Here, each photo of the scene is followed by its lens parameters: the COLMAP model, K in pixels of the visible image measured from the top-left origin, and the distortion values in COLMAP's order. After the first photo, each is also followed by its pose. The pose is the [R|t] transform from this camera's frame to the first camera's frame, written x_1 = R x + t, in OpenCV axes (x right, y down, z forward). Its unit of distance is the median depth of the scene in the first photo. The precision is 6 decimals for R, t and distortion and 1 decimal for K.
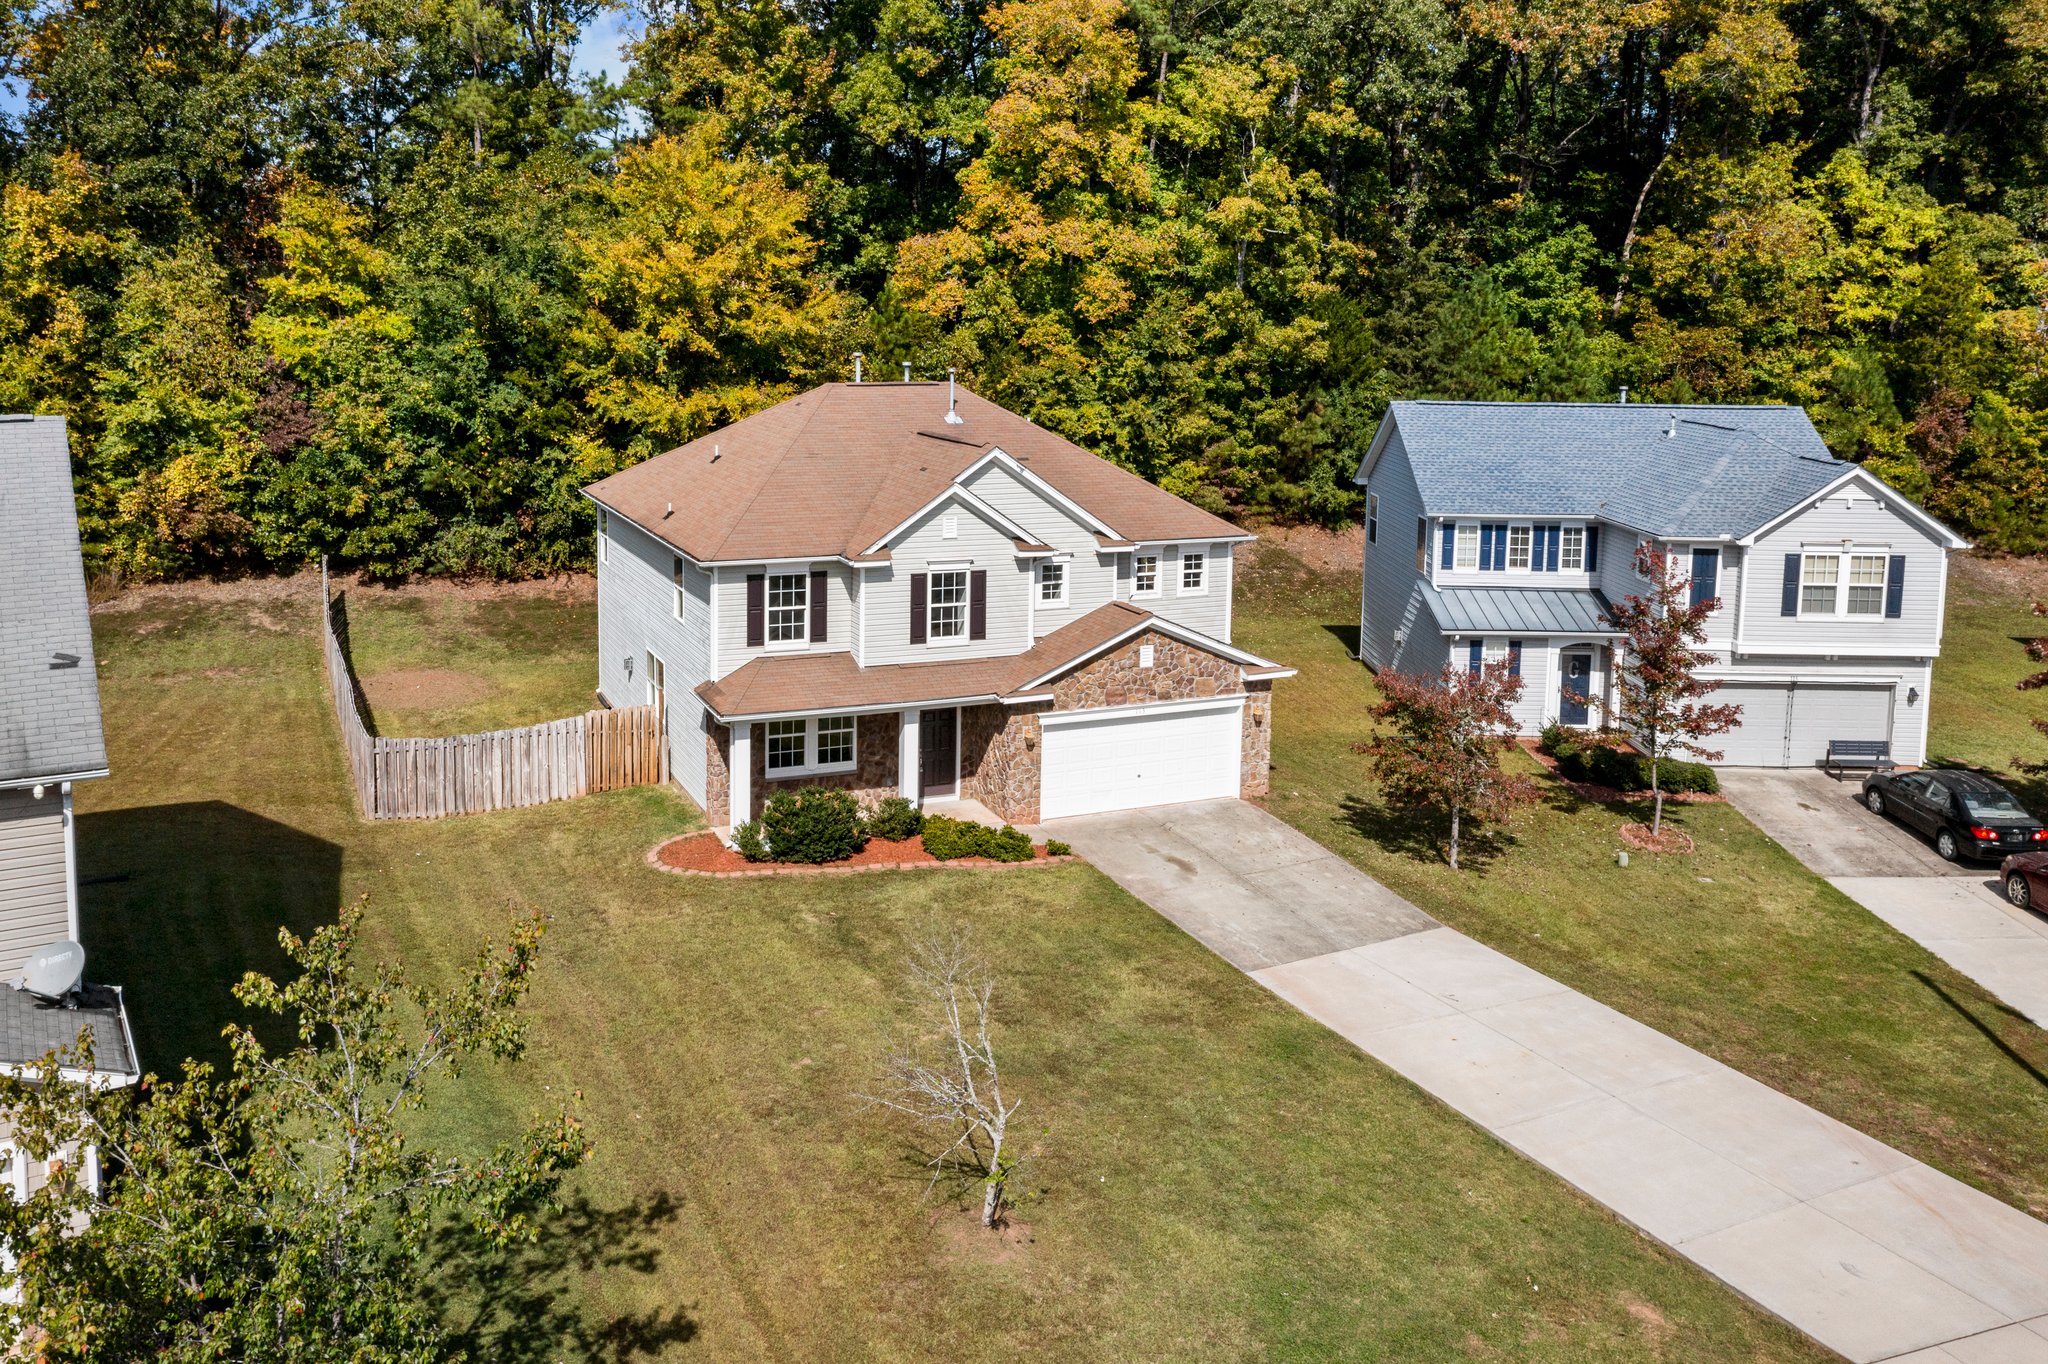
lens RADIAL K [[1676.6, 0, 919.3], [0, 1676.6, 492.3], [0, 0, 1]] dist [-0.006355, 0.002969]
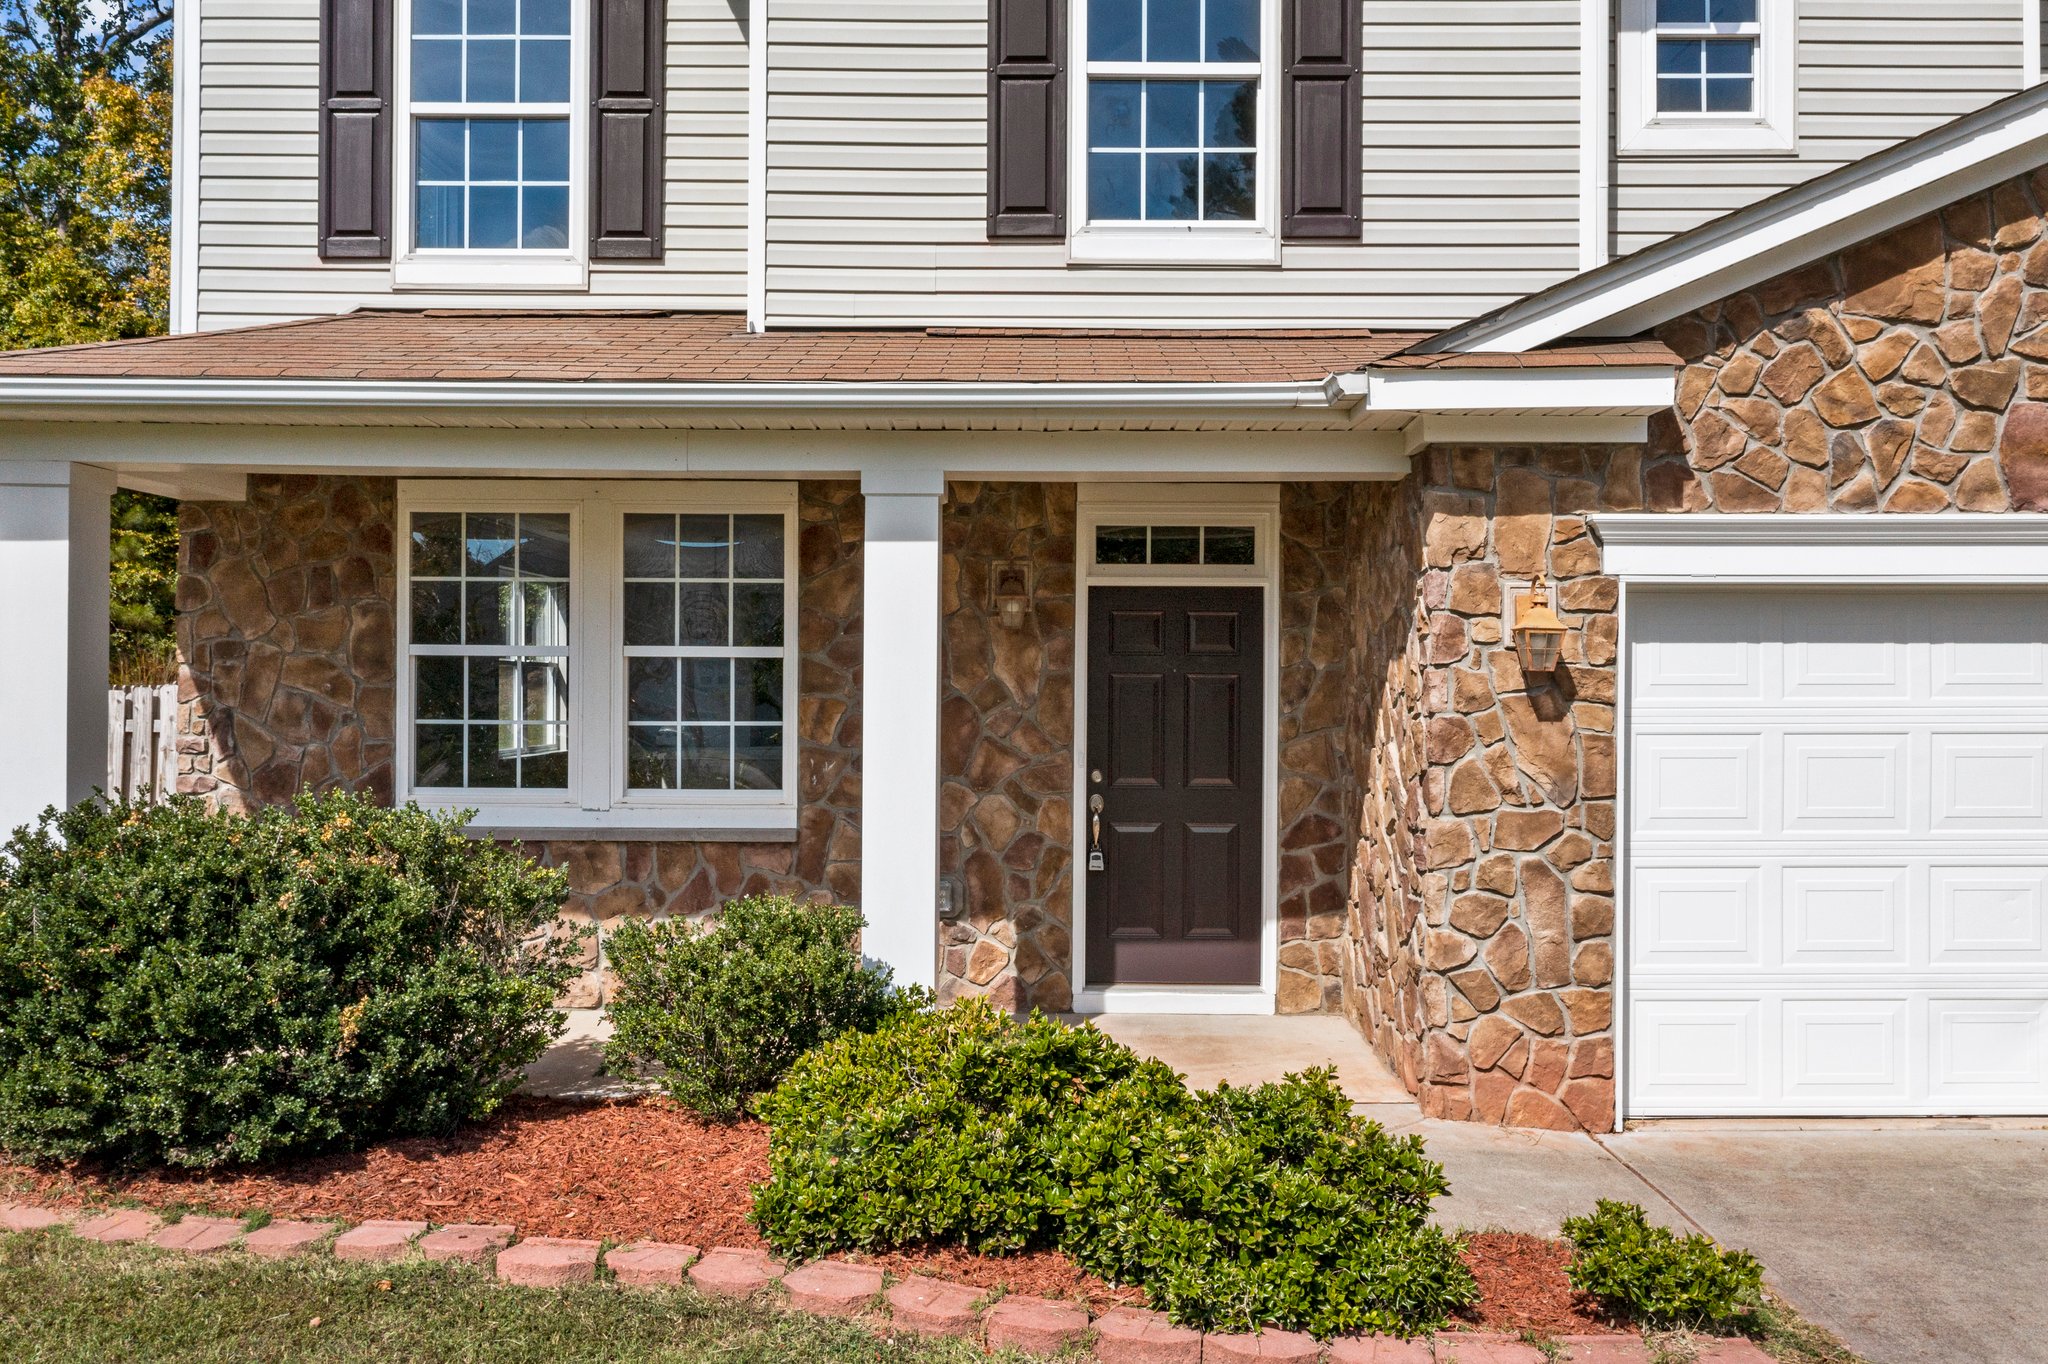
lens RADIAL K [[1656.9, 0, 1033.5], [0, 1656.9, 680.9], [0, 0, 1]] dist [0.000300, 0.001213]
pose [[0.924545, -0.009557, -0.380952, 0.076485], [-0.037545, 0.992537, -0.116018, 0.160007], [0.379218, 0.121566, 0.917287, 0.747555]]
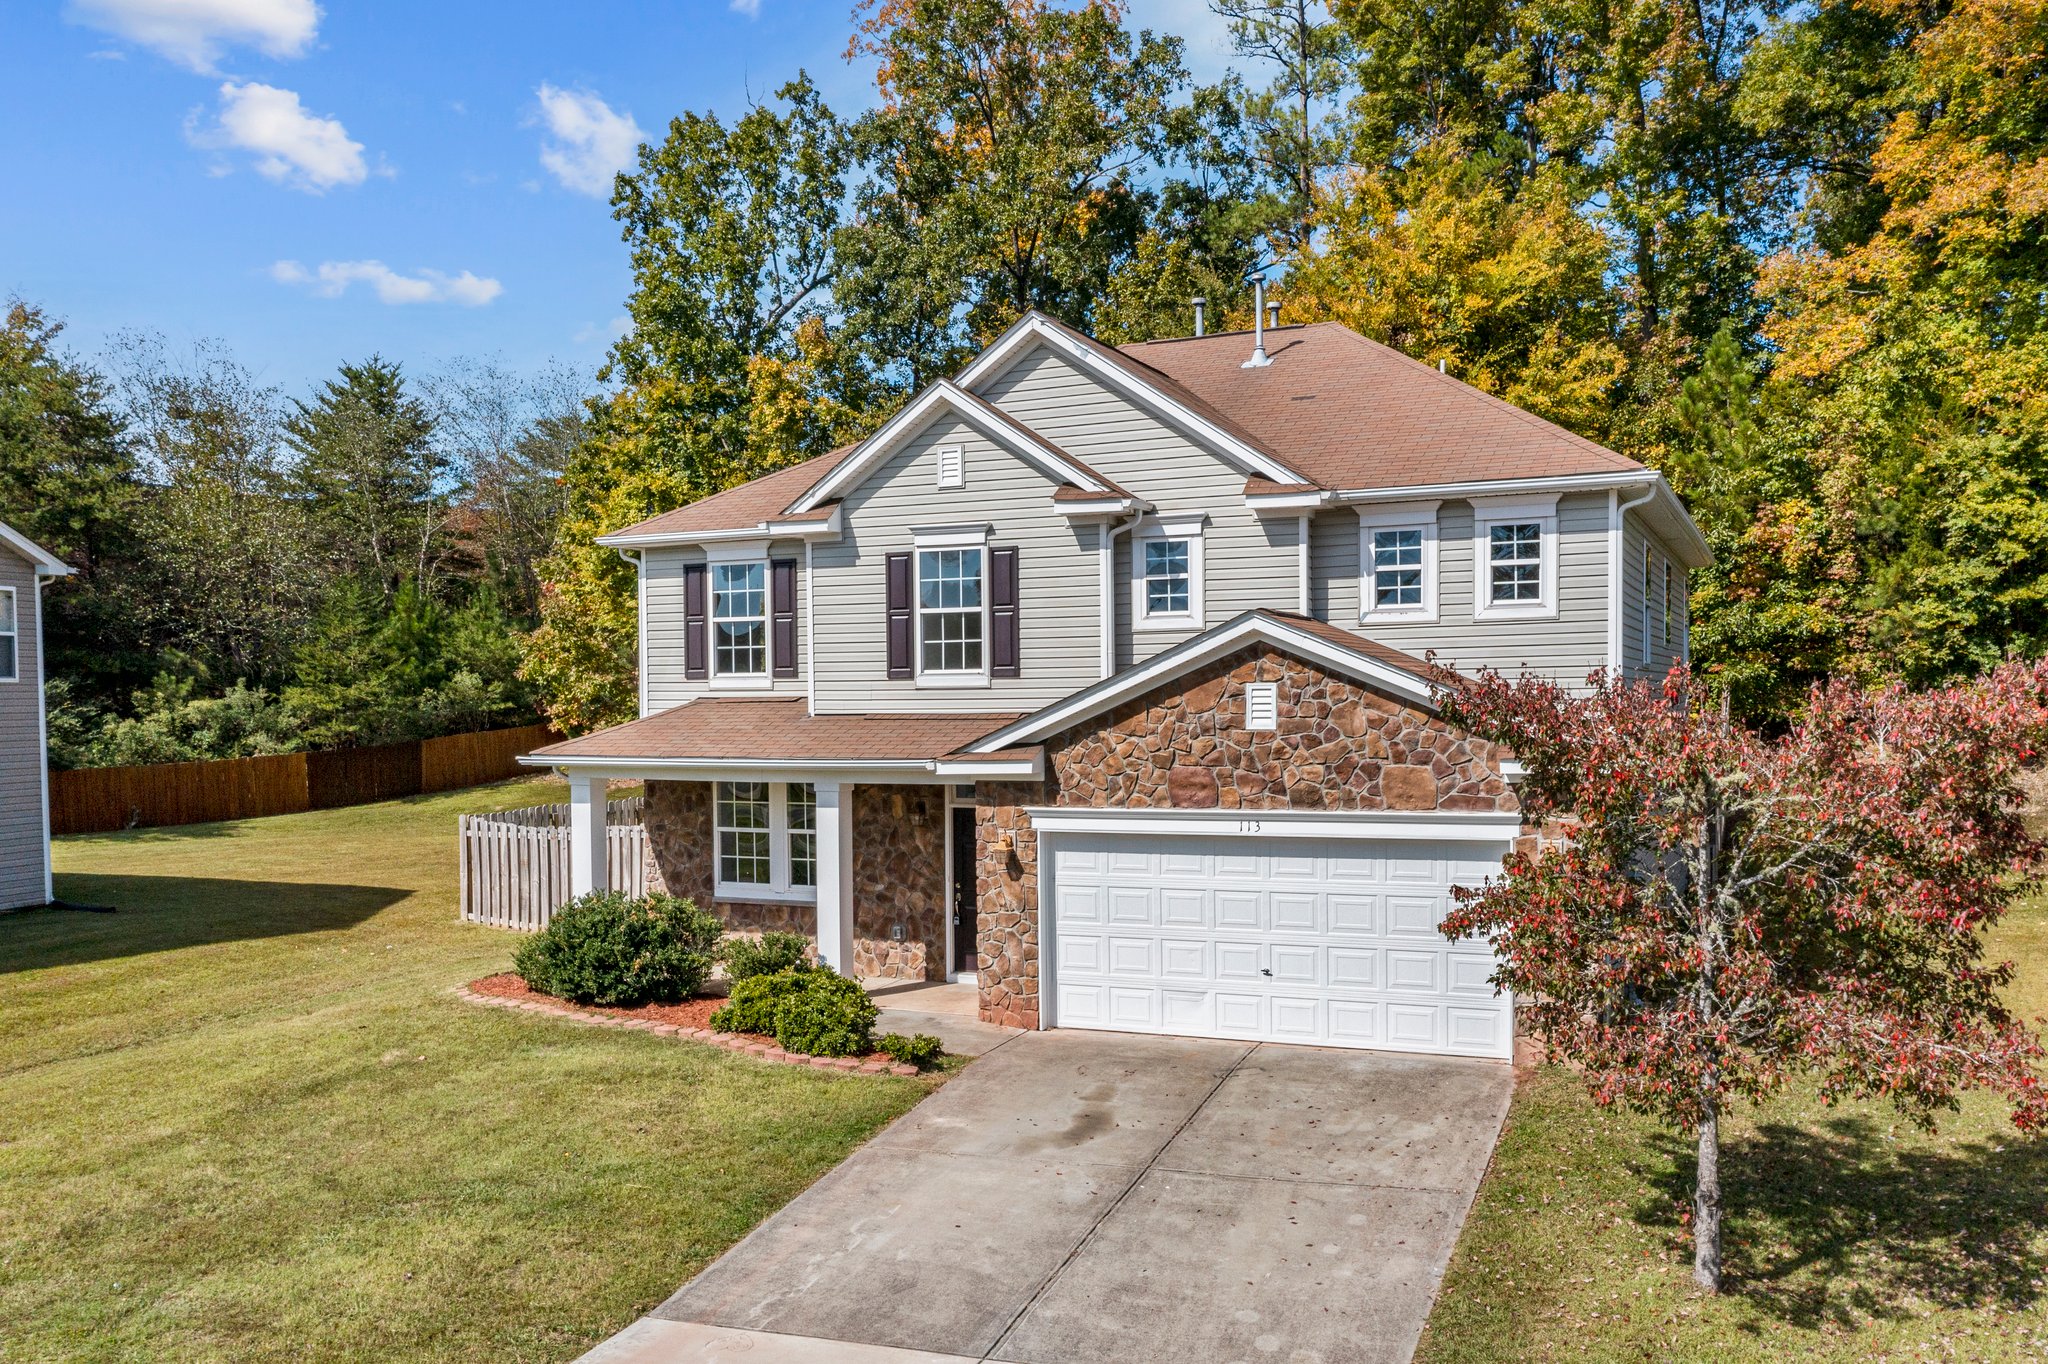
lens RADIAL K [[1660.8, 0, 1022.5], [0, 1660.8, 750.8], [0, 0, 1]] dist [-0.003533, -0.003624]
pose [[0.683127, 0.003901, -0.730289, 0.402026], [-0.065323, 0.996304, -0.055783, 0.132070], [0.727372, 0.085812, 0.680857, 0.603724]]
